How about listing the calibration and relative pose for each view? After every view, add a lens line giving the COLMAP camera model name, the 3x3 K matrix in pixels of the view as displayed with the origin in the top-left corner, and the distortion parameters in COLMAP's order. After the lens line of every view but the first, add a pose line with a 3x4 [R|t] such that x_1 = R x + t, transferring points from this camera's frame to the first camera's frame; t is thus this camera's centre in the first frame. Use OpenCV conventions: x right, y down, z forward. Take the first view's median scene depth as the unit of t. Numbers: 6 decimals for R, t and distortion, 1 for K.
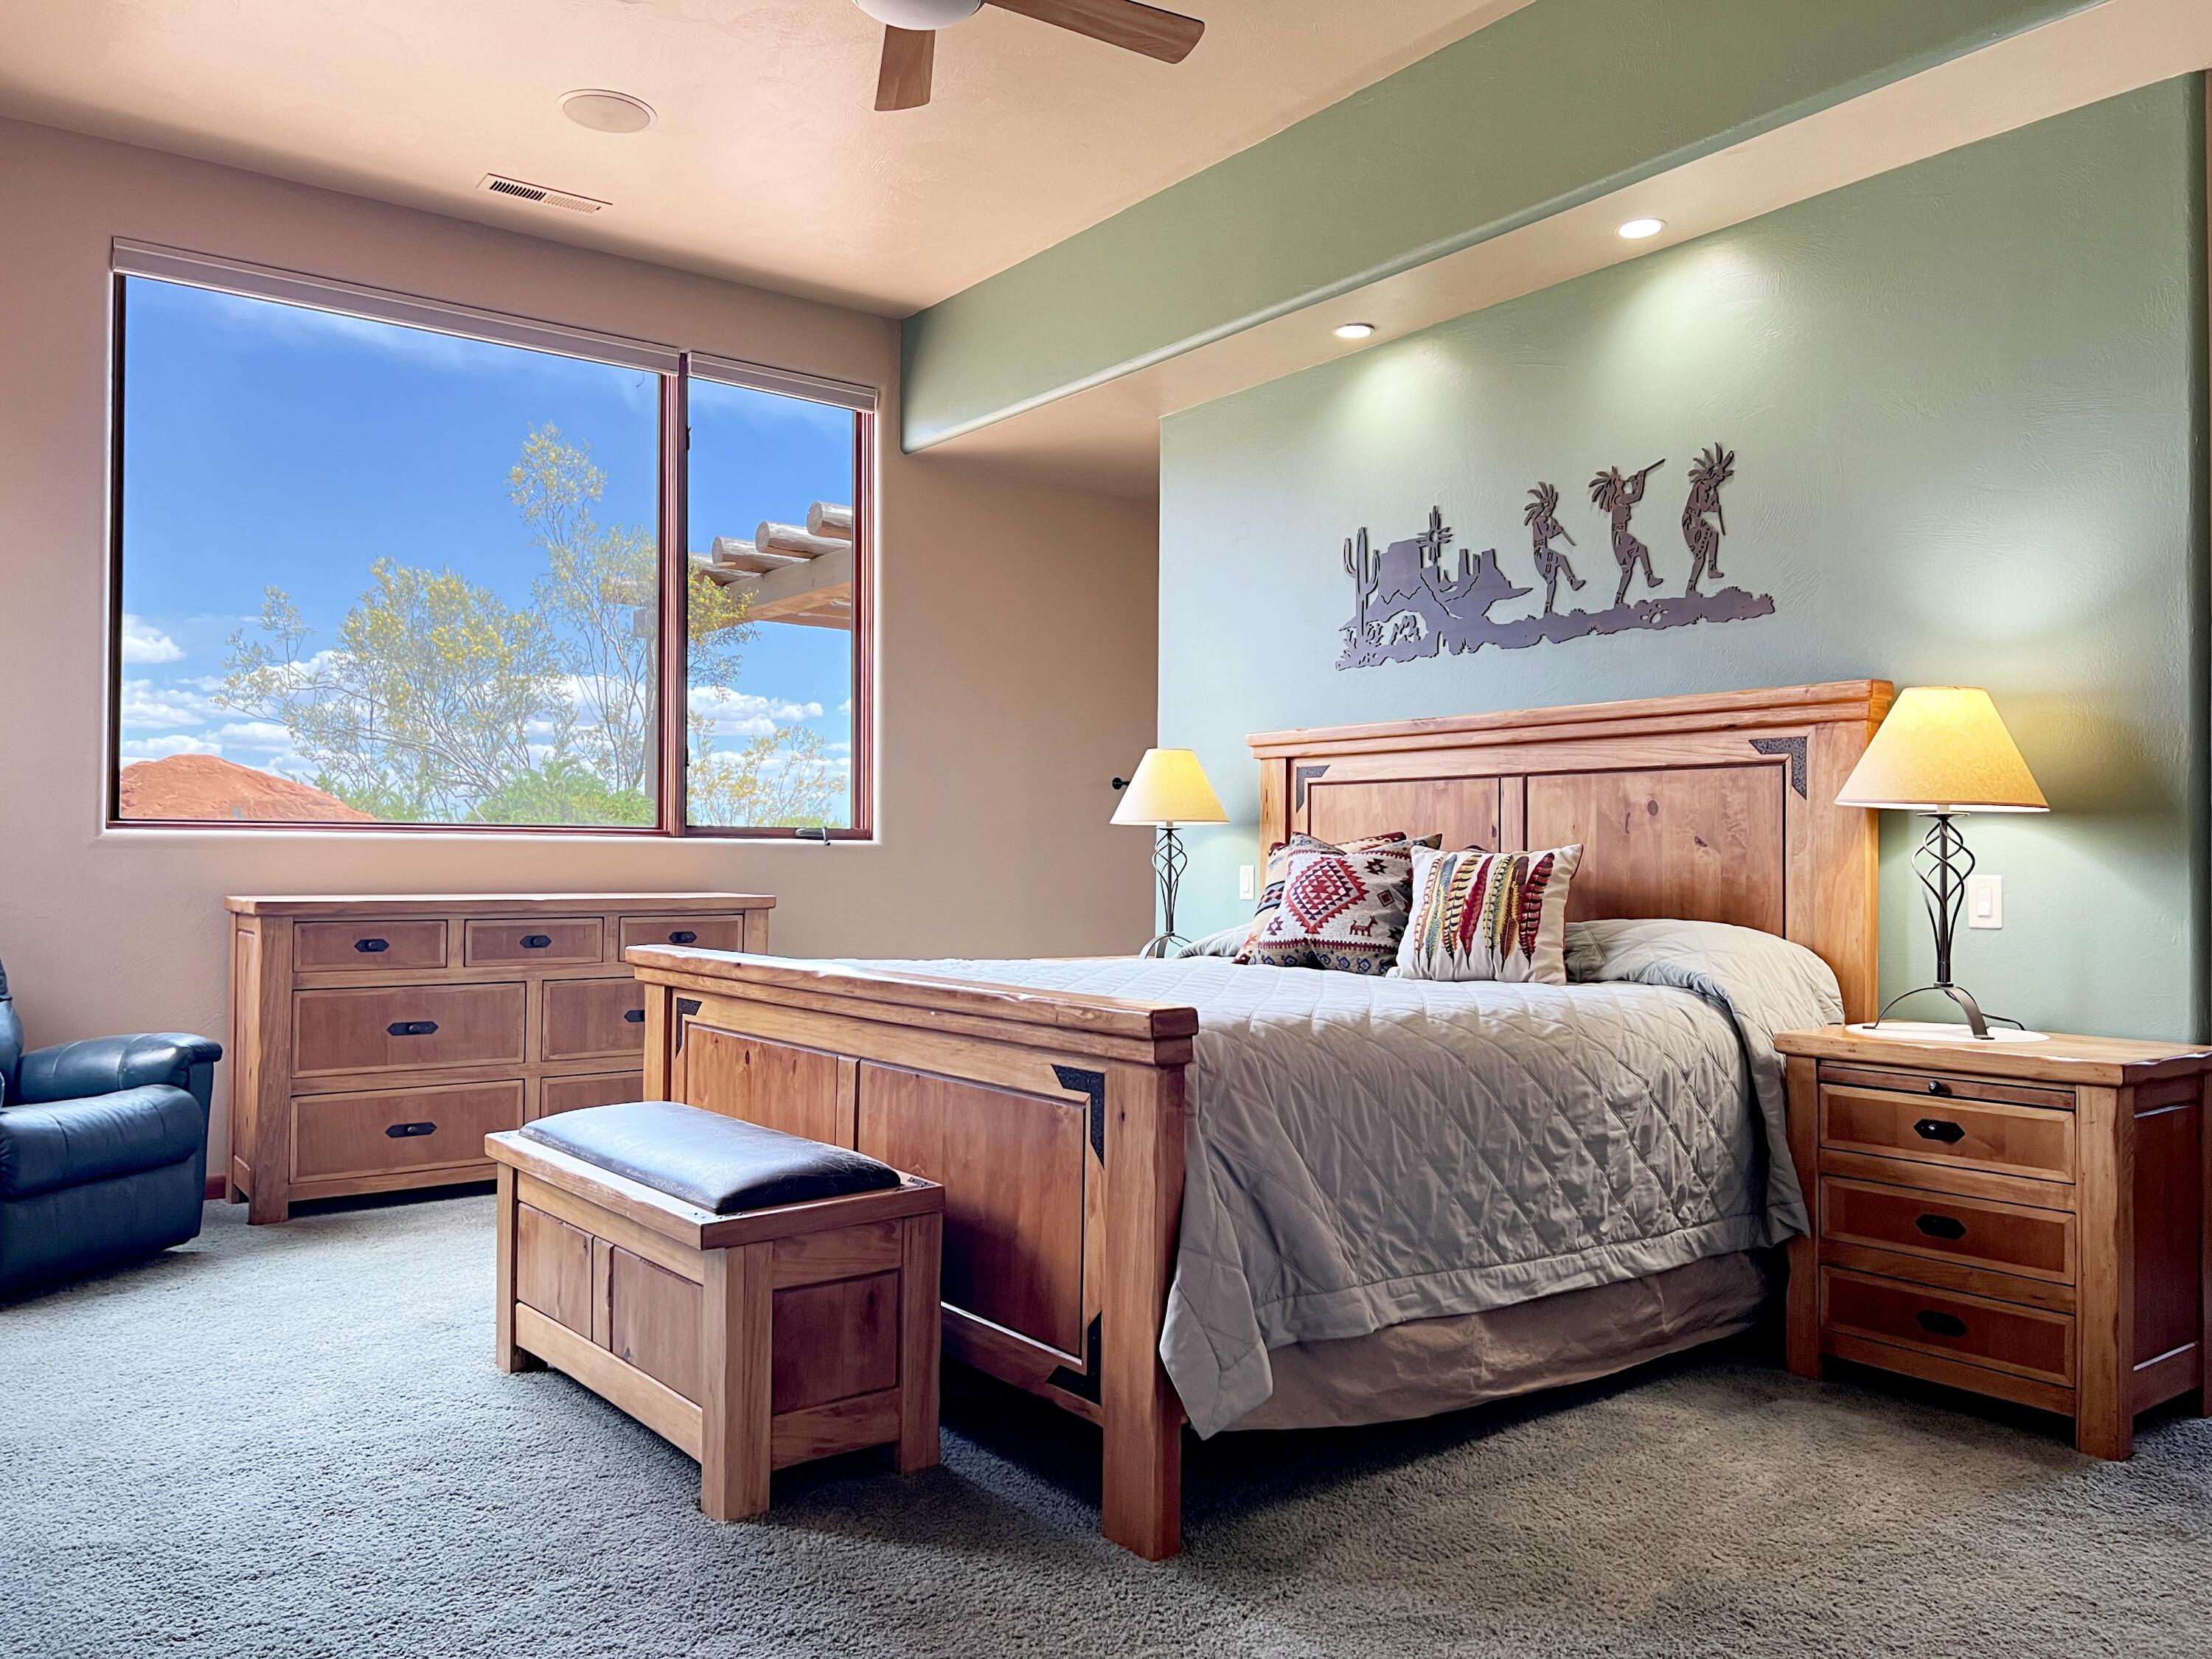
lens RADIAL K [[1659.5, 0, 1099.3], [0, 1659.5, 823.3], [0, 0, 1]] dist [0.012878, -0.008746]
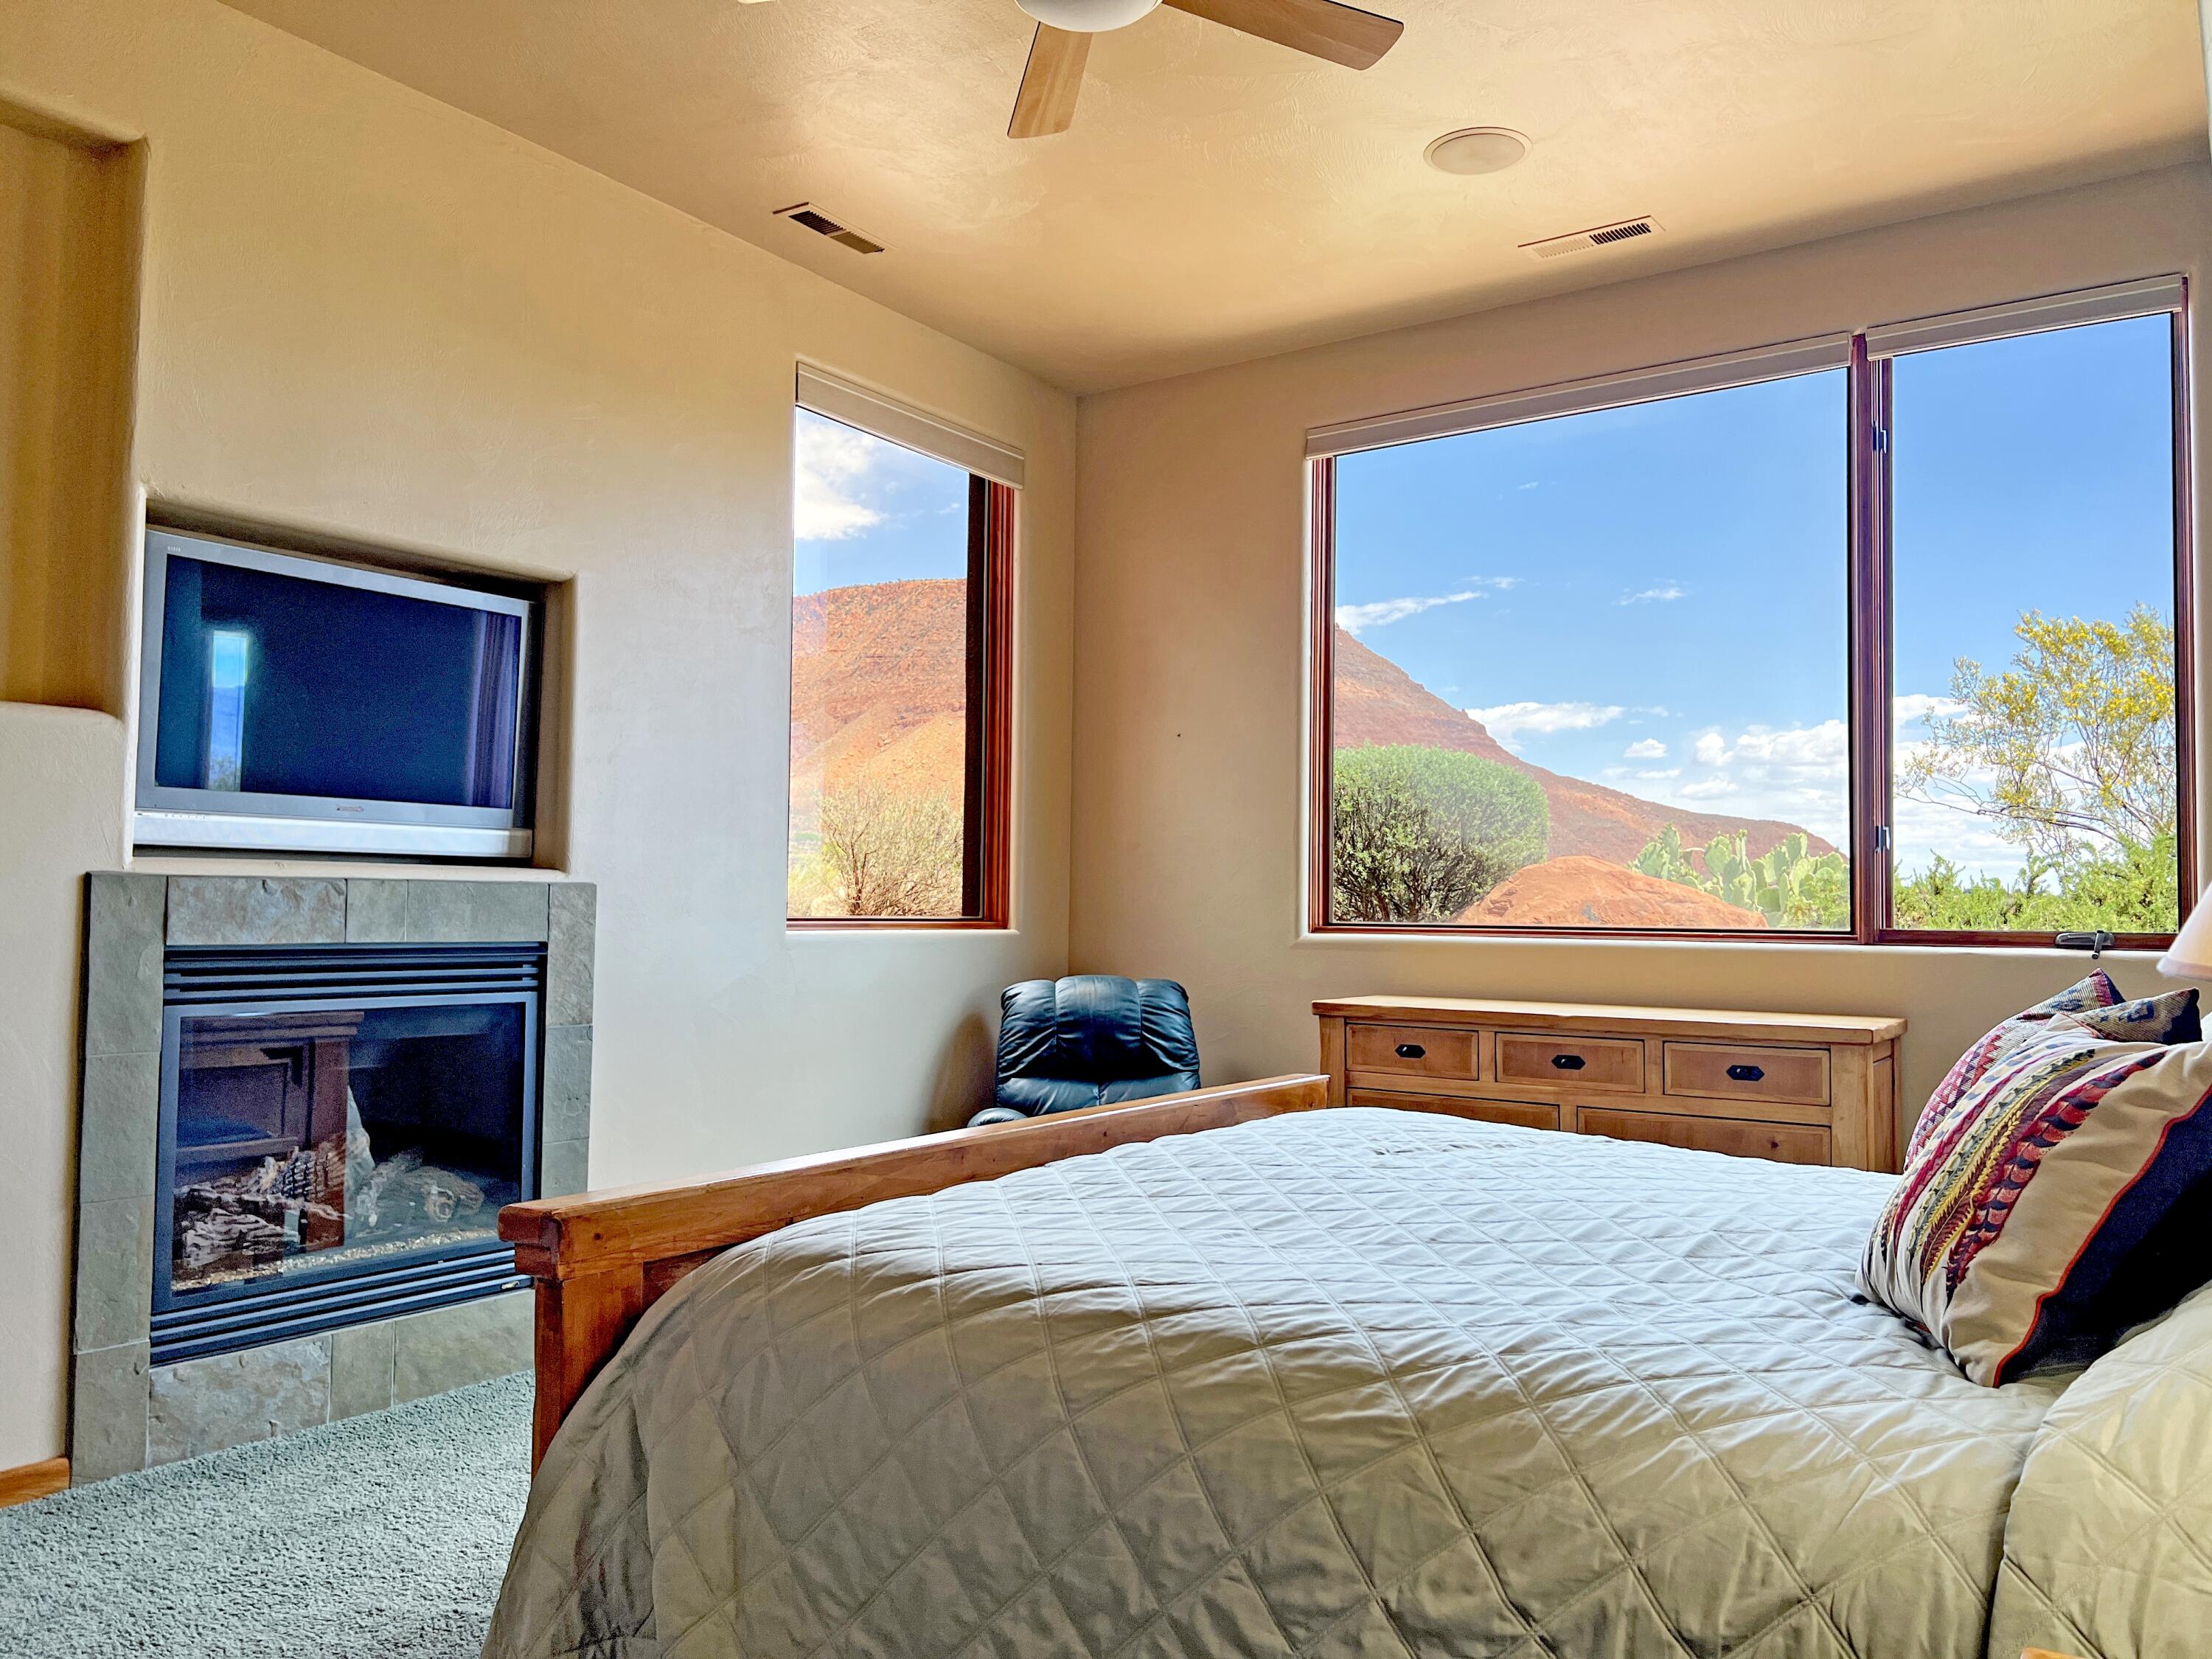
lens RADIAL K [[1659.5, 0, 1105.6], [0, 1659.5, 842.6], [0, 0, 1]] dist [0.012878, -0.008746]
pose [[0.338305, -0.038919, -0.940231, 0.448969], [0.010845, 0.999239, -0.037460, -0.017366], [0.940974, 0.002476, 0.338469, 0.479362]]
